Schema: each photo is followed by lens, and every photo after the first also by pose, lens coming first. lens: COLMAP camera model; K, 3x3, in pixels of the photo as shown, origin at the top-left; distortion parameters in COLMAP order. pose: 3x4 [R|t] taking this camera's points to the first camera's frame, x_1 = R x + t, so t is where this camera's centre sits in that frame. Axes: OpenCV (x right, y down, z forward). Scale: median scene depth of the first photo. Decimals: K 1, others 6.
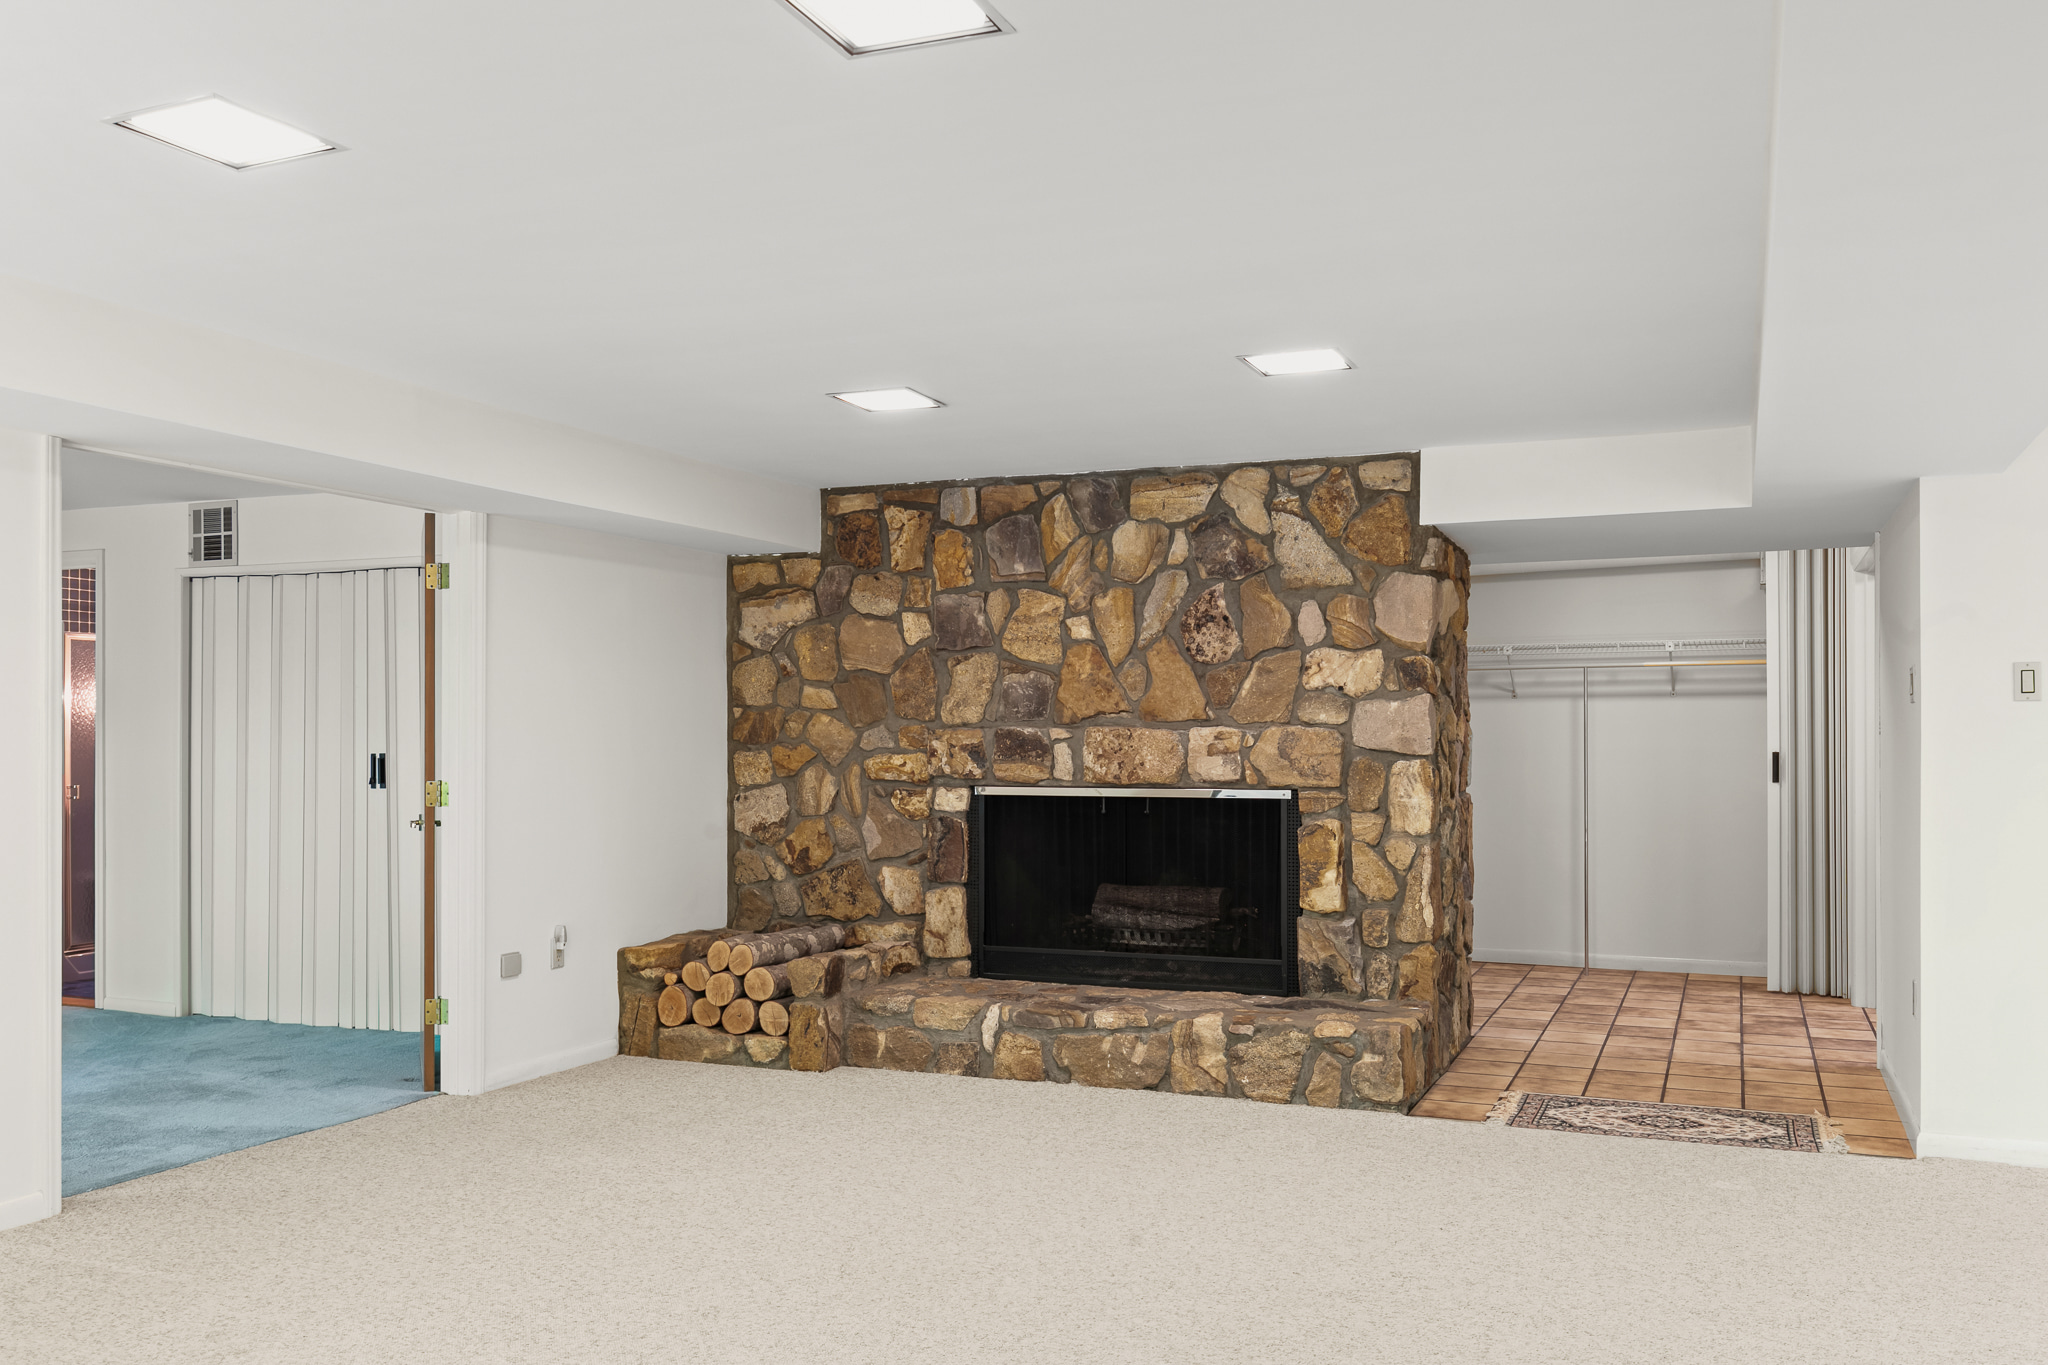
lens RADIAL K [[1657.5, 0, 1029.0], [0, 1657.5, 728.1], [0, 0, 1]] dist [0.009851, -0.002732]
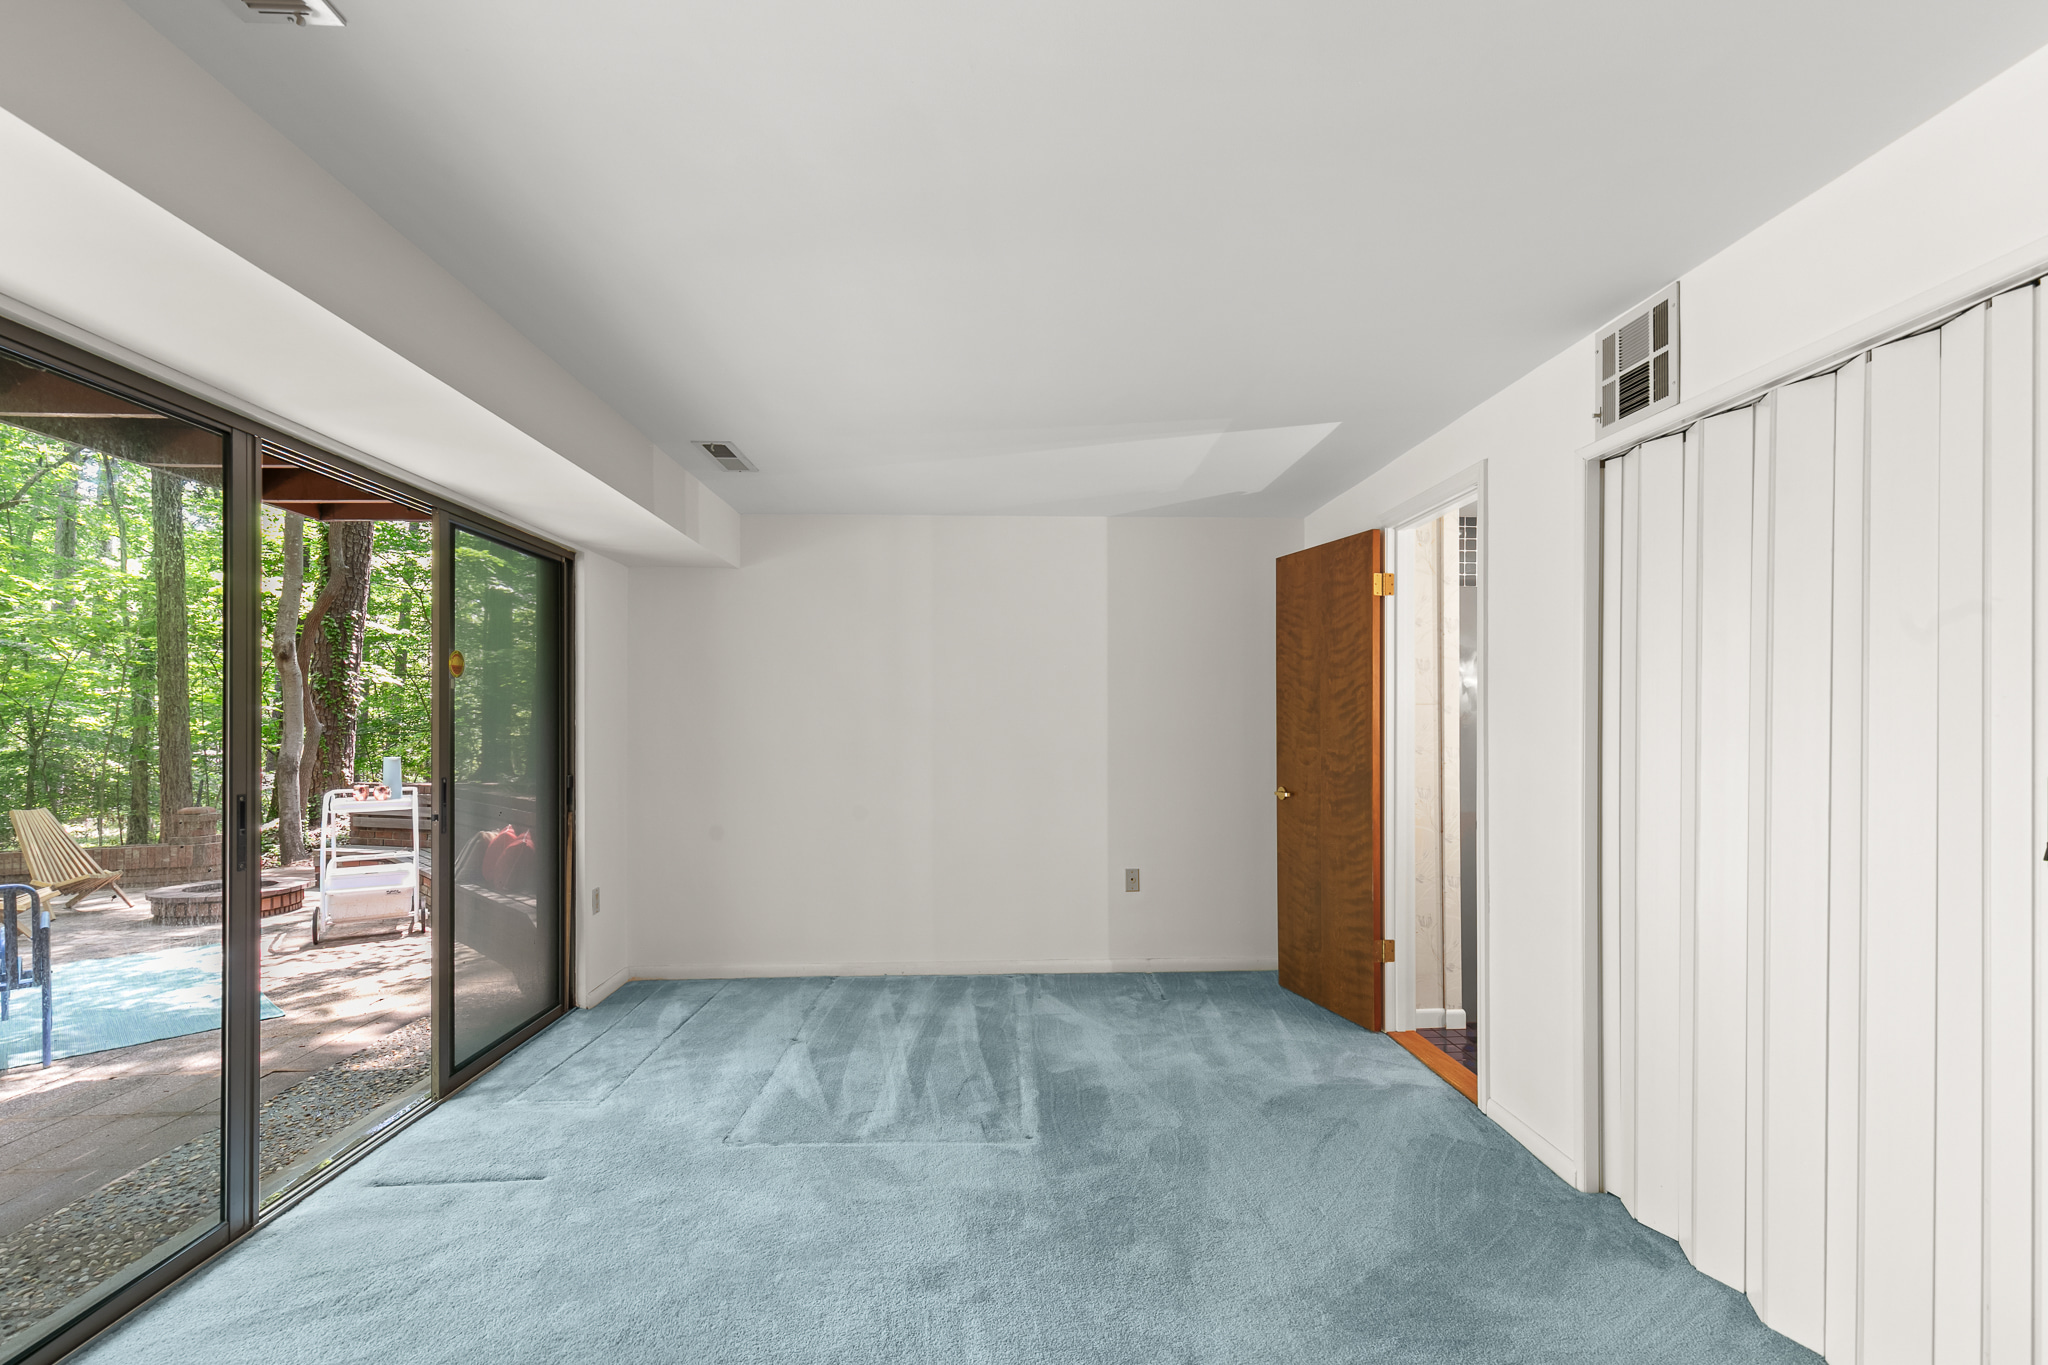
lens RADIAL K [[933.7, 0, 1030.3], [0, 933.7, 734.8], [0, 0, 1]] dist [0.006361, -0.000925]
pose [[0.427526, 0.008543, -0.903962, -0.504014], [0.010038, 0.999849, 0.014197, 0.001695], [0.903947, -0.015144, 0.427376, 1.172841]]
